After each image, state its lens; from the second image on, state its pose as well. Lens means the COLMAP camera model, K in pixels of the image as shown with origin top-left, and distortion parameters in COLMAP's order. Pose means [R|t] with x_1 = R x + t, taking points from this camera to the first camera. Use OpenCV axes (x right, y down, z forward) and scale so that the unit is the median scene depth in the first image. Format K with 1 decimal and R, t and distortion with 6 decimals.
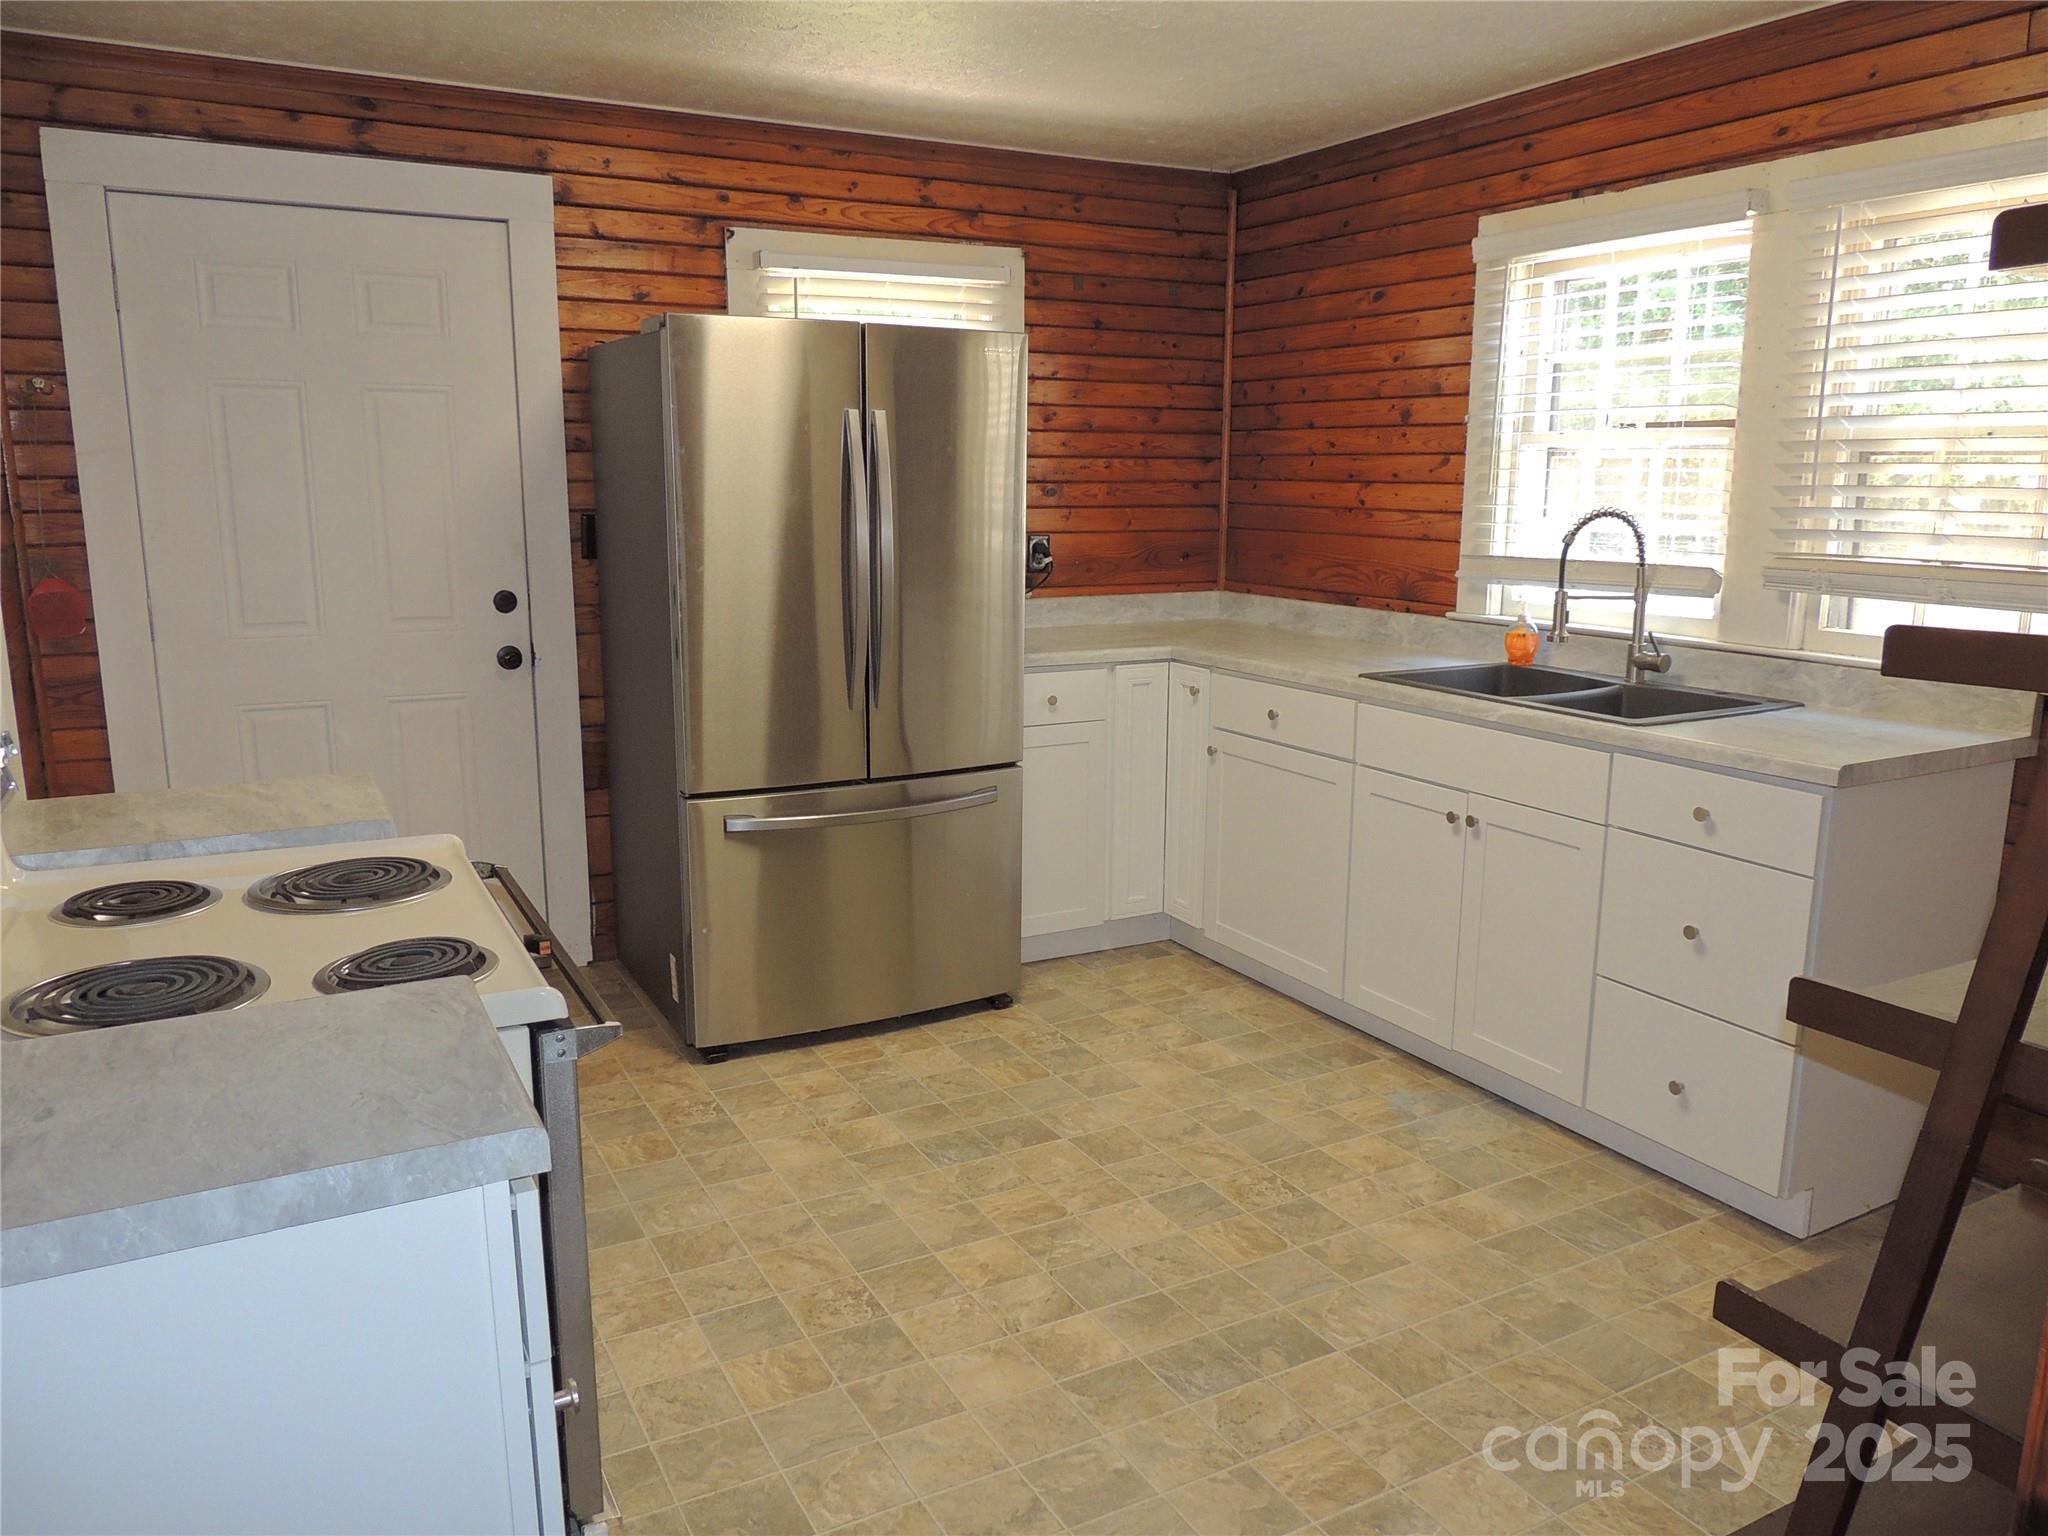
lens RADIAL K [[1468.9, 0, 1023.1], [0, 1468.9, 760.0], [0, 0, 1]] dist [-0.011585, 0.002389]
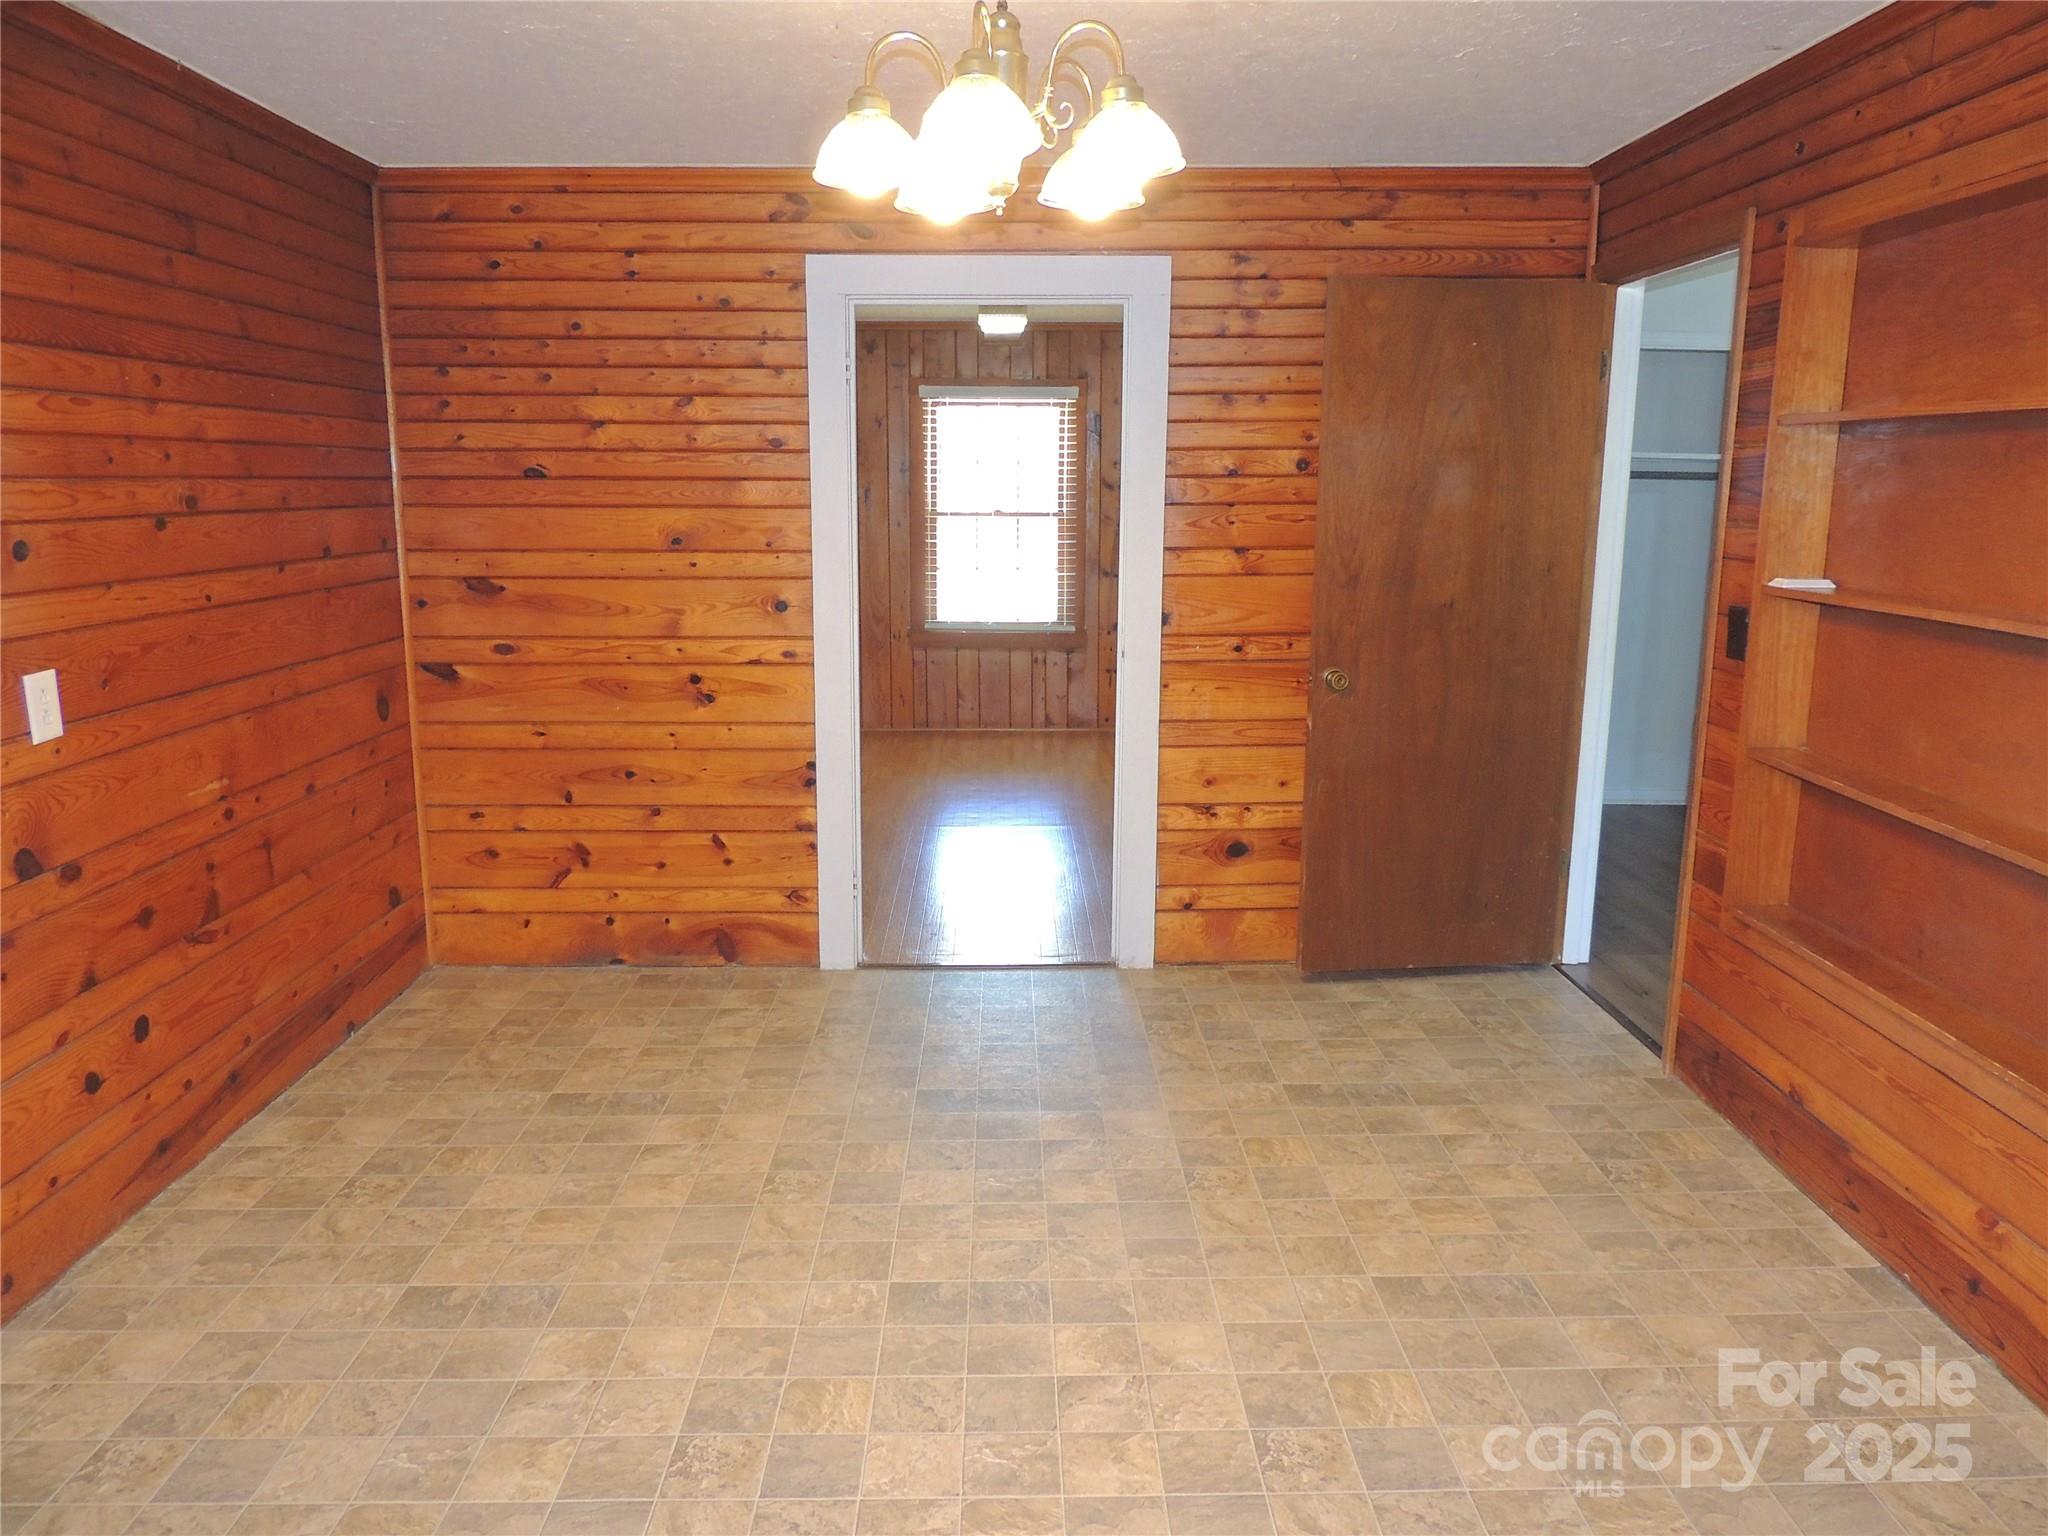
lens RADIAL K [[1468.9, 0, 1028.4], [0, 1468.9, 775.7], [0, 0, 1]] dist [-0.011585, 0.002389]
pose [[-0.886122, -0.086796, 0.455253, -0.368045], [0.093283, 0.928799, 0.358651, -0.365794], [-0.453968, 0.360275, -0.814932, 1.742890]]
